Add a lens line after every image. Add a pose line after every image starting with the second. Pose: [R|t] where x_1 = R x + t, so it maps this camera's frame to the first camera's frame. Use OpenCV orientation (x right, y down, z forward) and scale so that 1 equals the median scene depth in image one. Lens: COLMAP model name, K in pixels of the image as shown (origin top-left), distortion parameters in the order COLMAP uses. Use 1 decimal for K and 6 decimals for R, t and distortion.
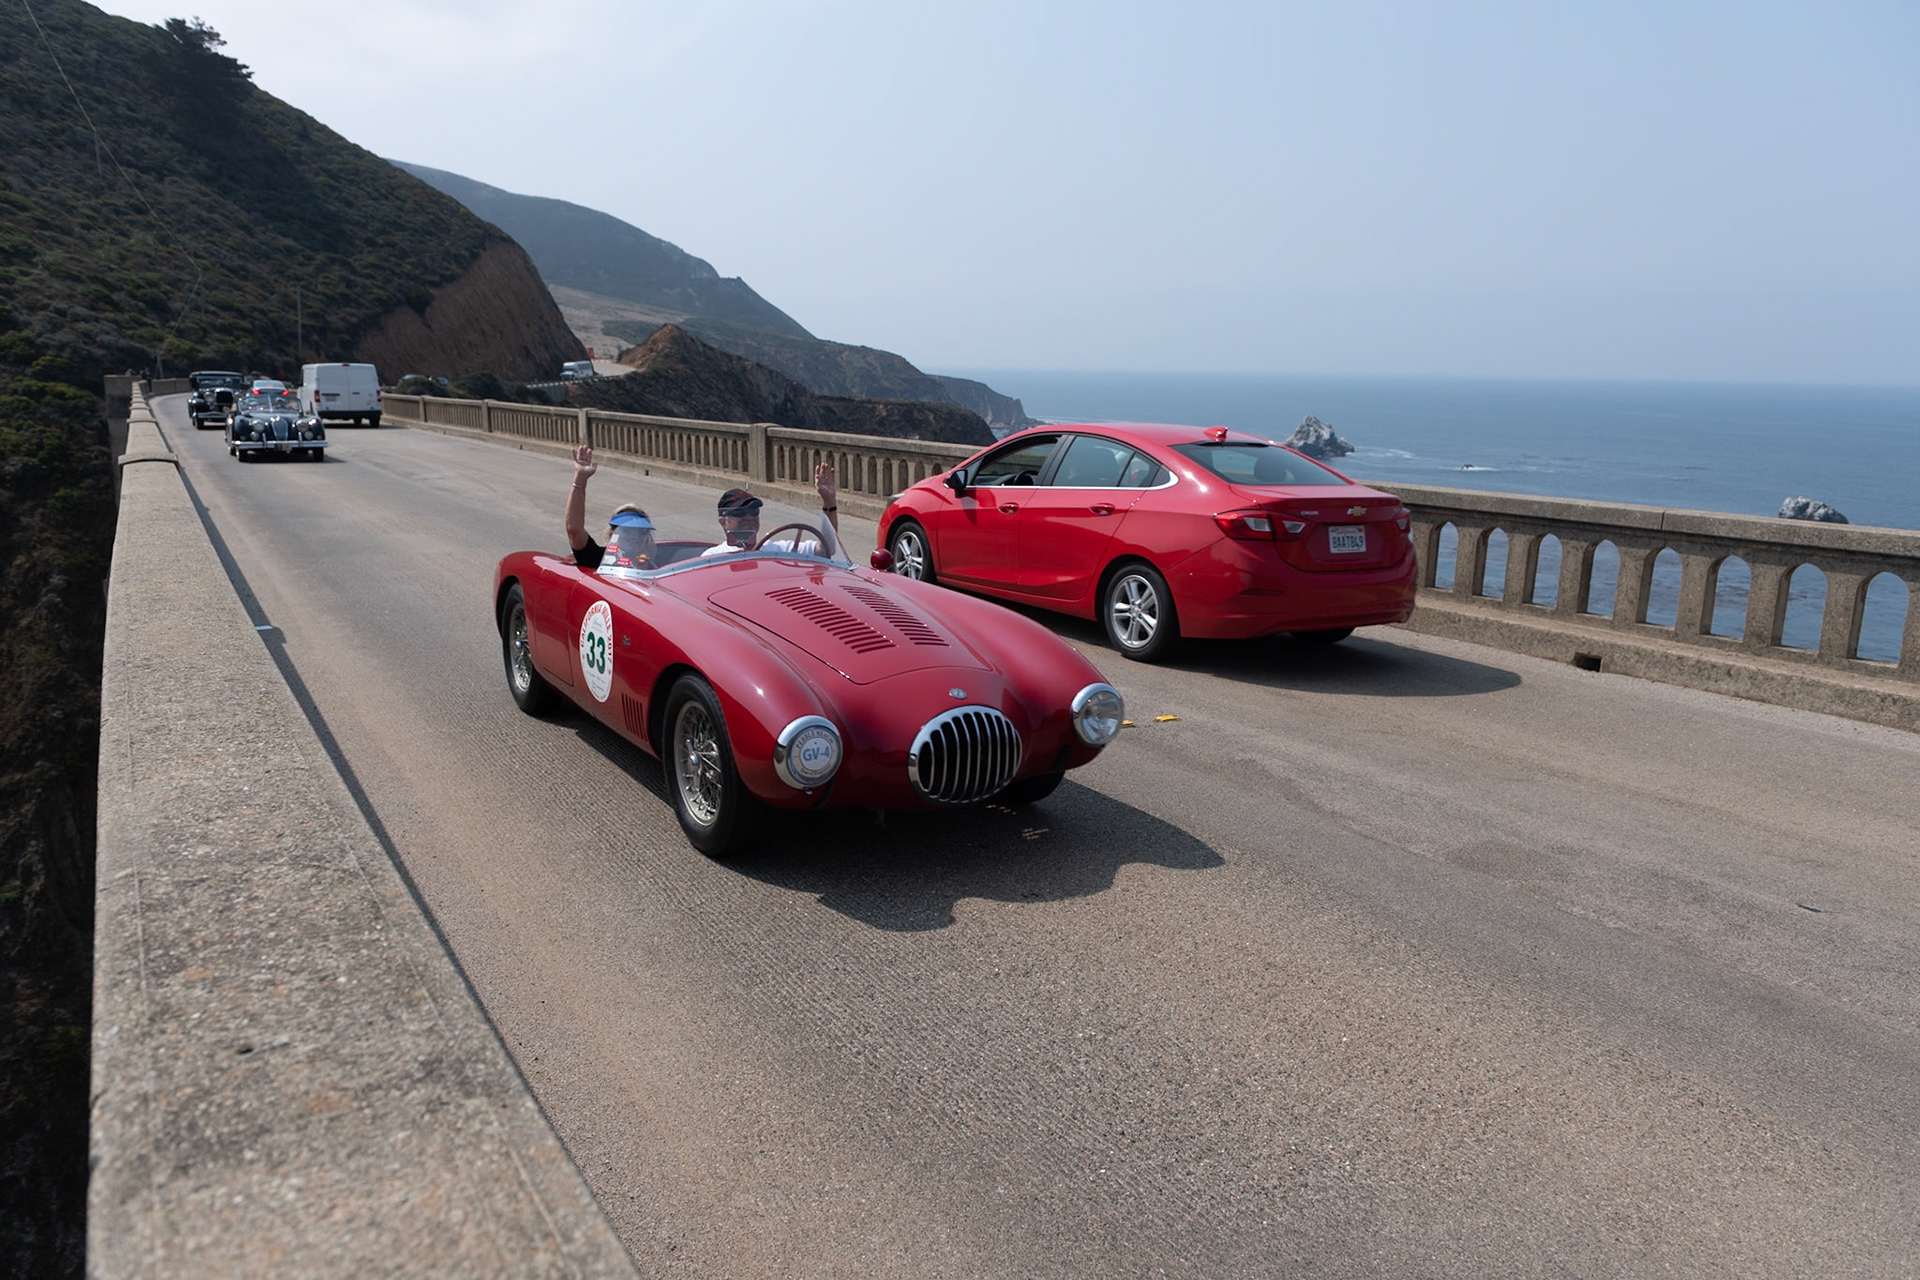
lens RADIAL K [[1308.3, 0, 957.0], [0, 1308.3, 650.0], [0, 0, 1]] dist [0.000459, -0.002247]
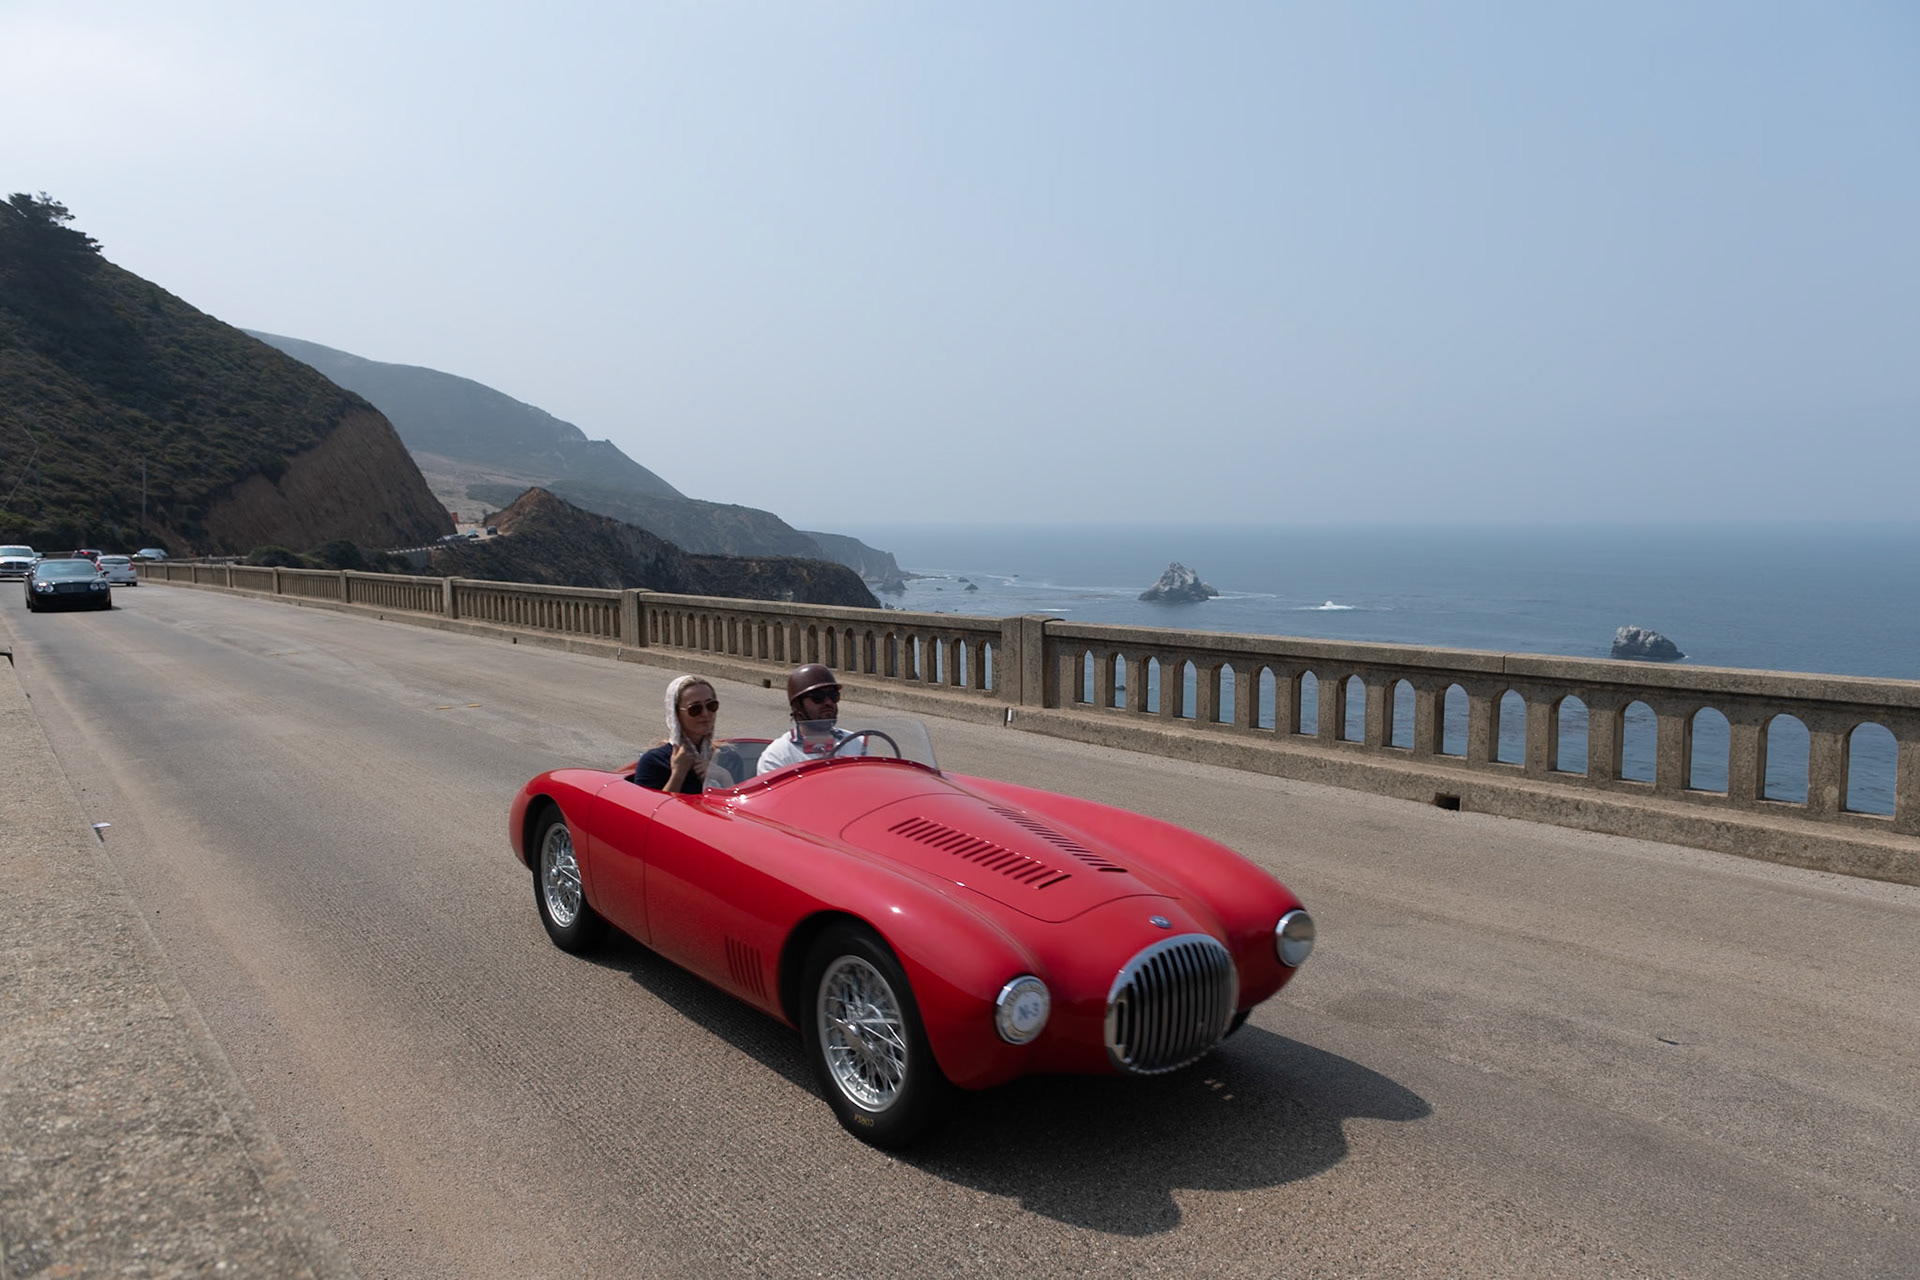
lens RADIAL K [[1315.2, 0, 960.0], [0, 1315.2, 640.0], [0, 0, 1]] dist [-0.000400, 0.001392]
pose [[0.994848, -0.031129, 0.096483, 0.000003], [0.042556, 0.992013, -0.118737, -0.010343], [-0.092017, 0.122231, 0.988227, -0.011779]]
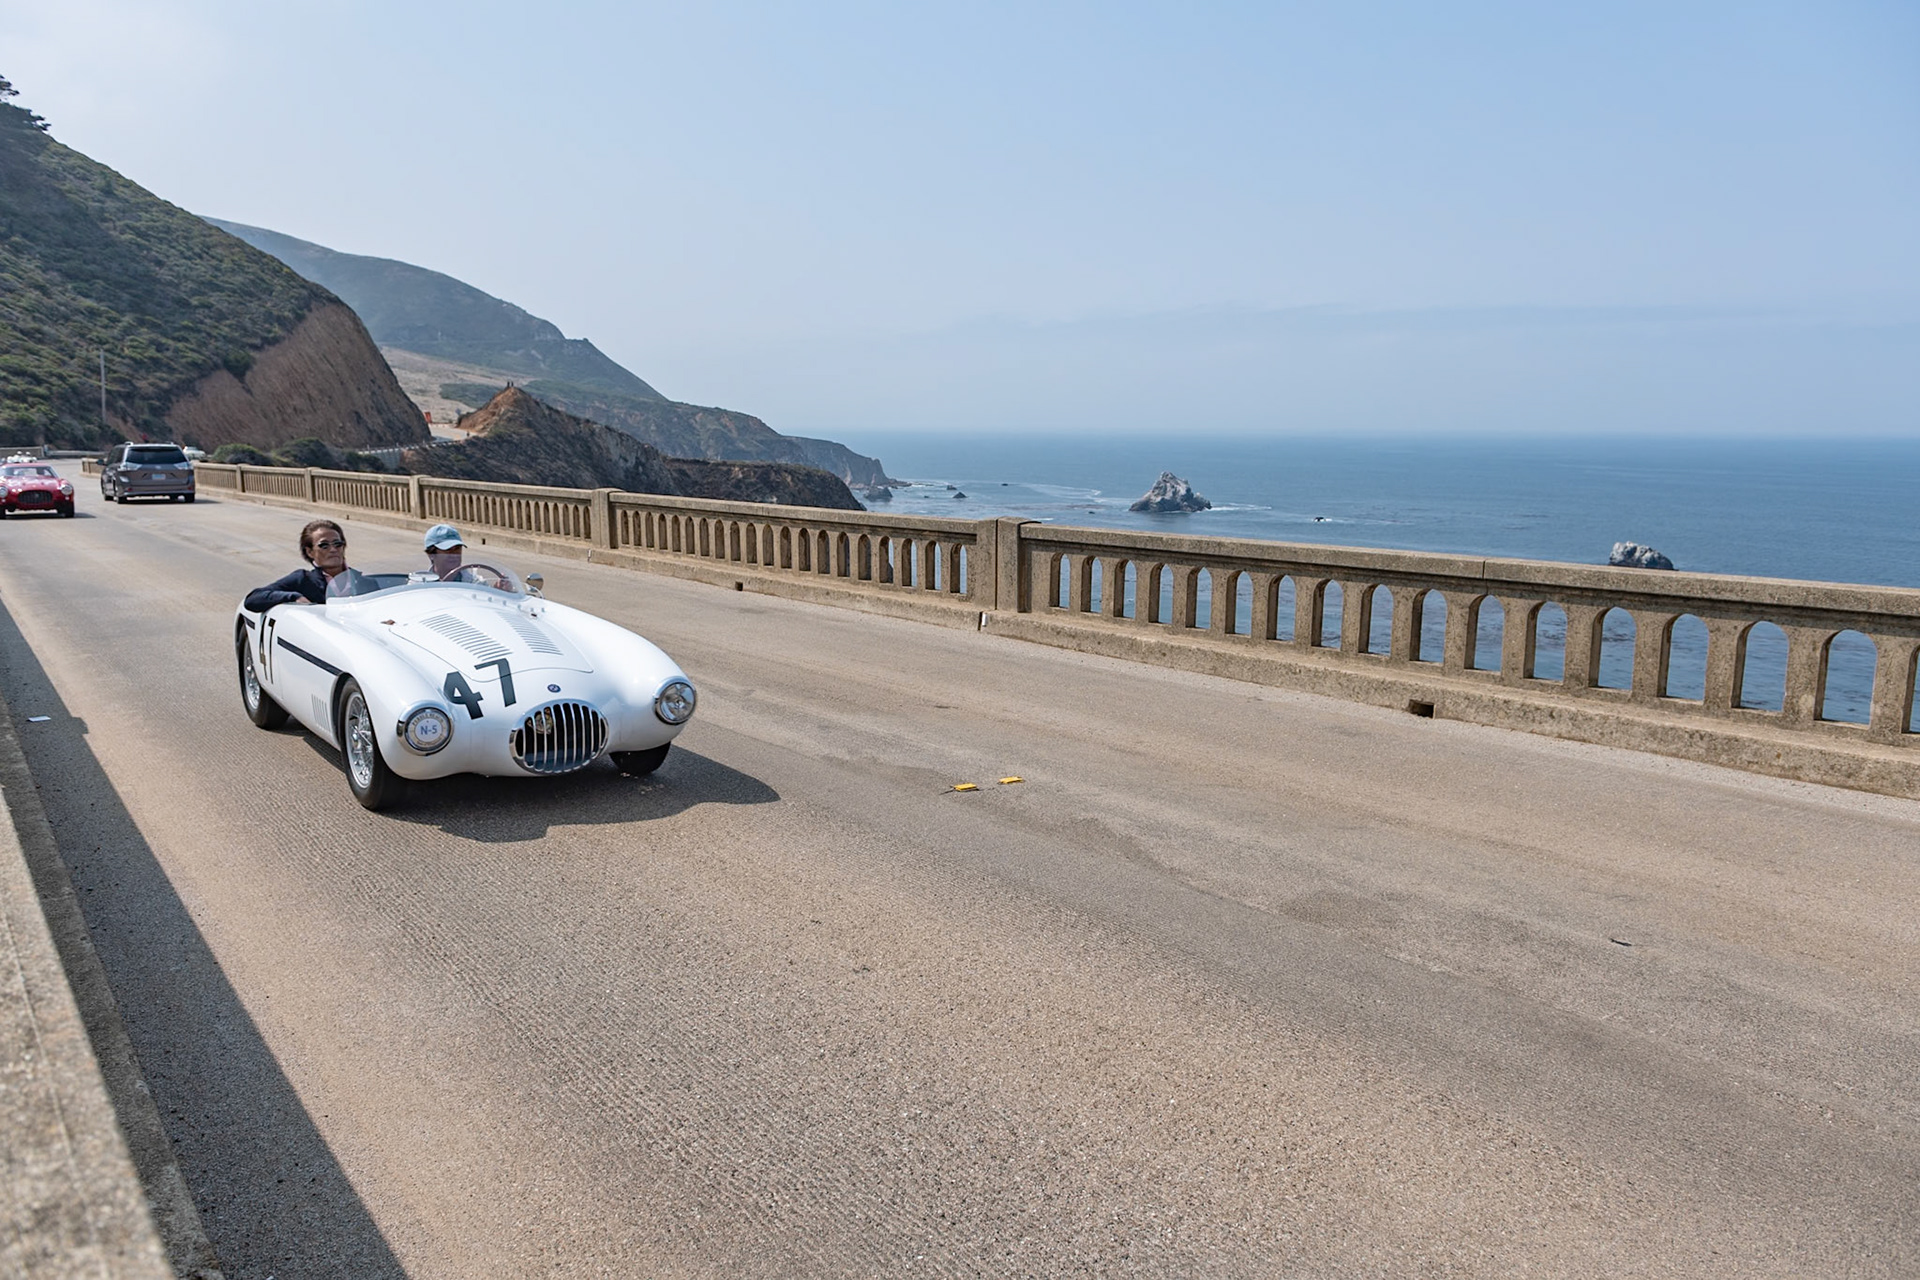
lens RADIAL K [[1332.3, 0, 964.4], [0, 1332.3, 646.6], [0, 0, 1]] dist [0.004694, -0.000521]
pose [[0.994150, -0.028205, 0.104262, 0.018862], [0.033324, 0.998306, -0.047684, -0.001305], [-0.102741, 0.050880, 0.993406, -0.001326]]
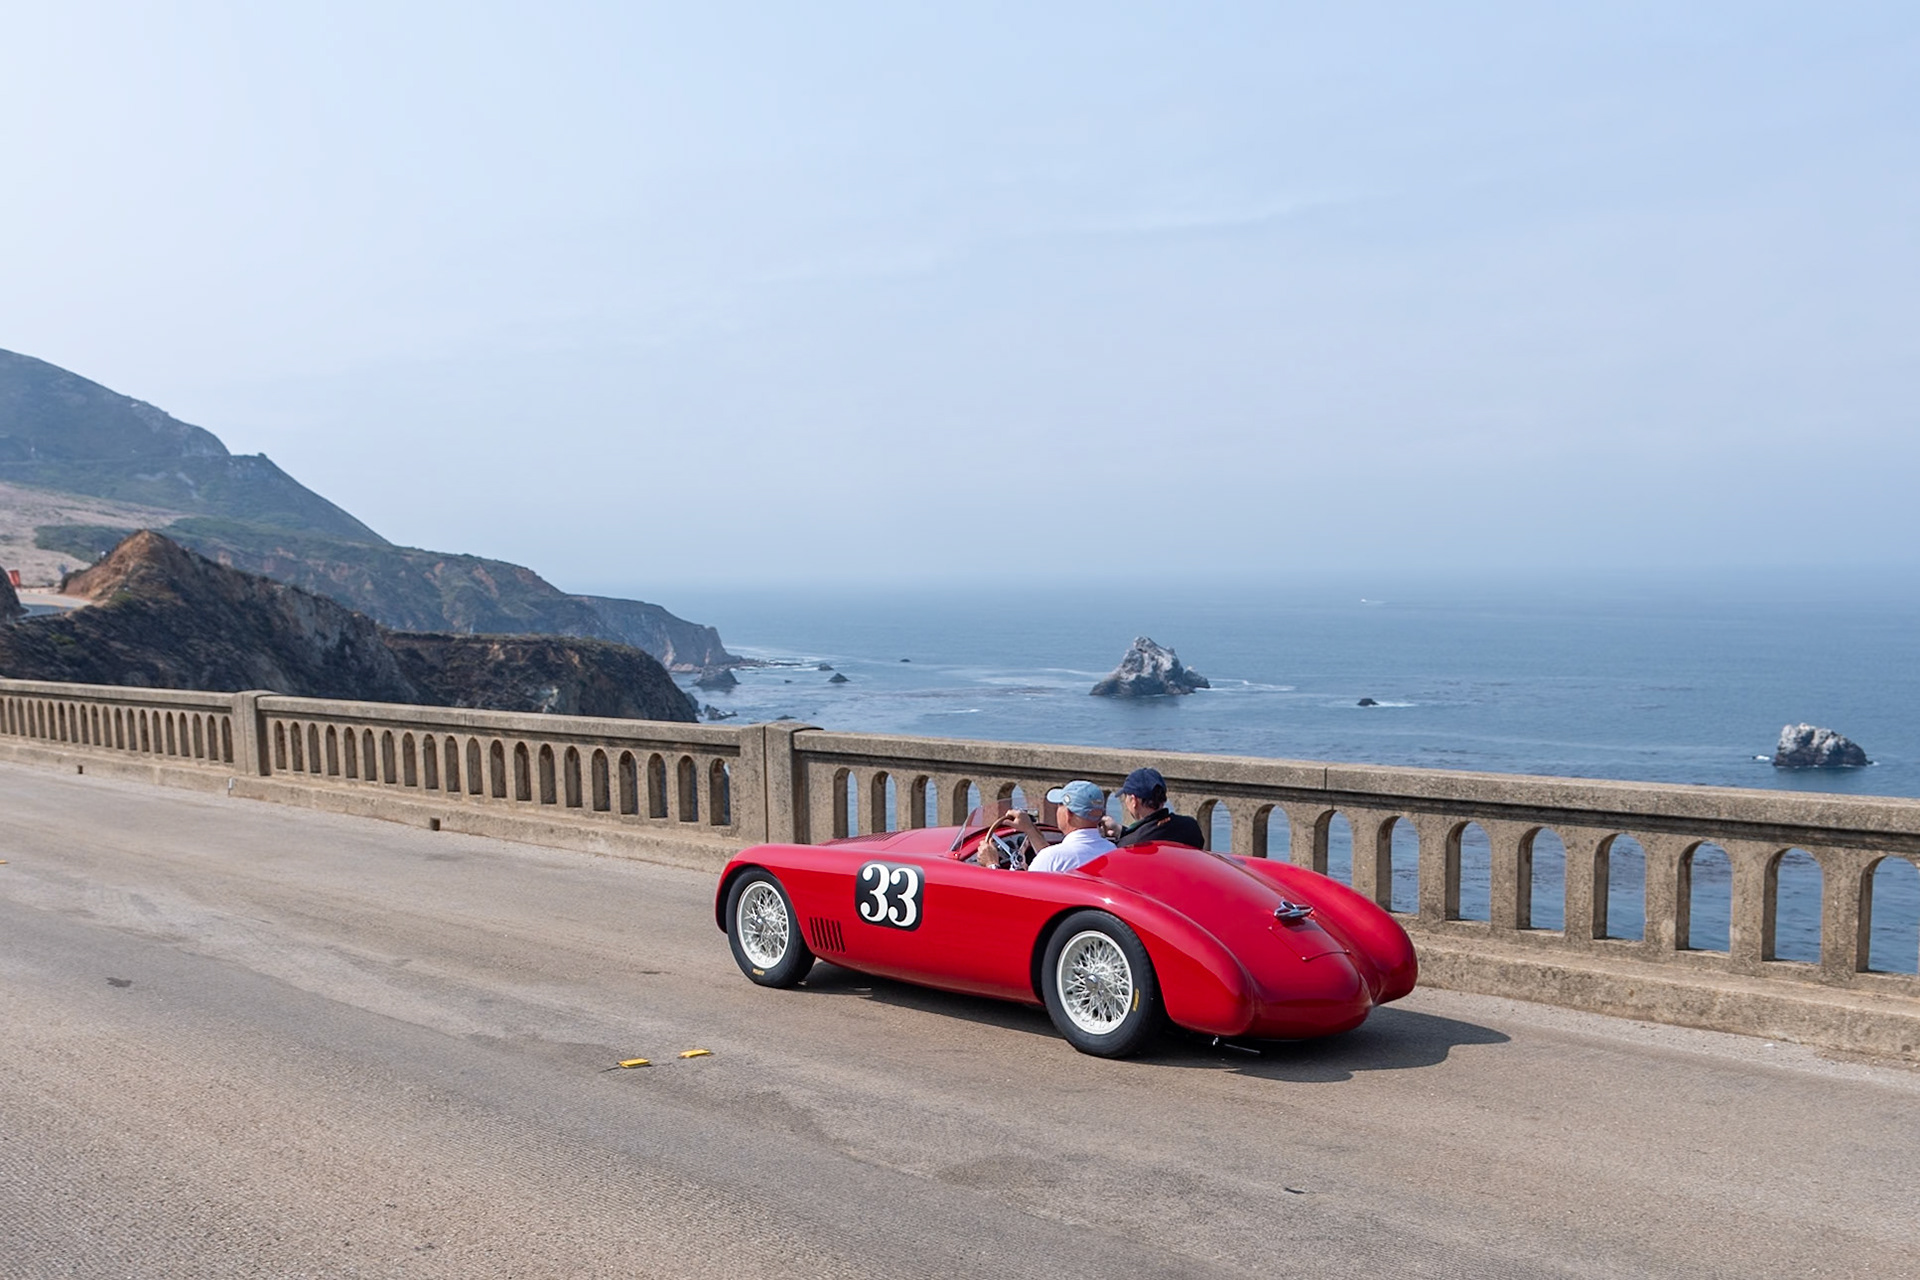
lens RADIAL K [[2064.6, 0, 1050.6], [0, 2064.6, 827.0], [0, 0, 1]] dist [0.006969, -0.013990]
pose [[0.982371, -0.051751, 0.179635, 0.123668], [0.067199, 0.994446, -0.080998, 0.025017], [-0.174445, 0.091641, 0.980393, -0.241313]]
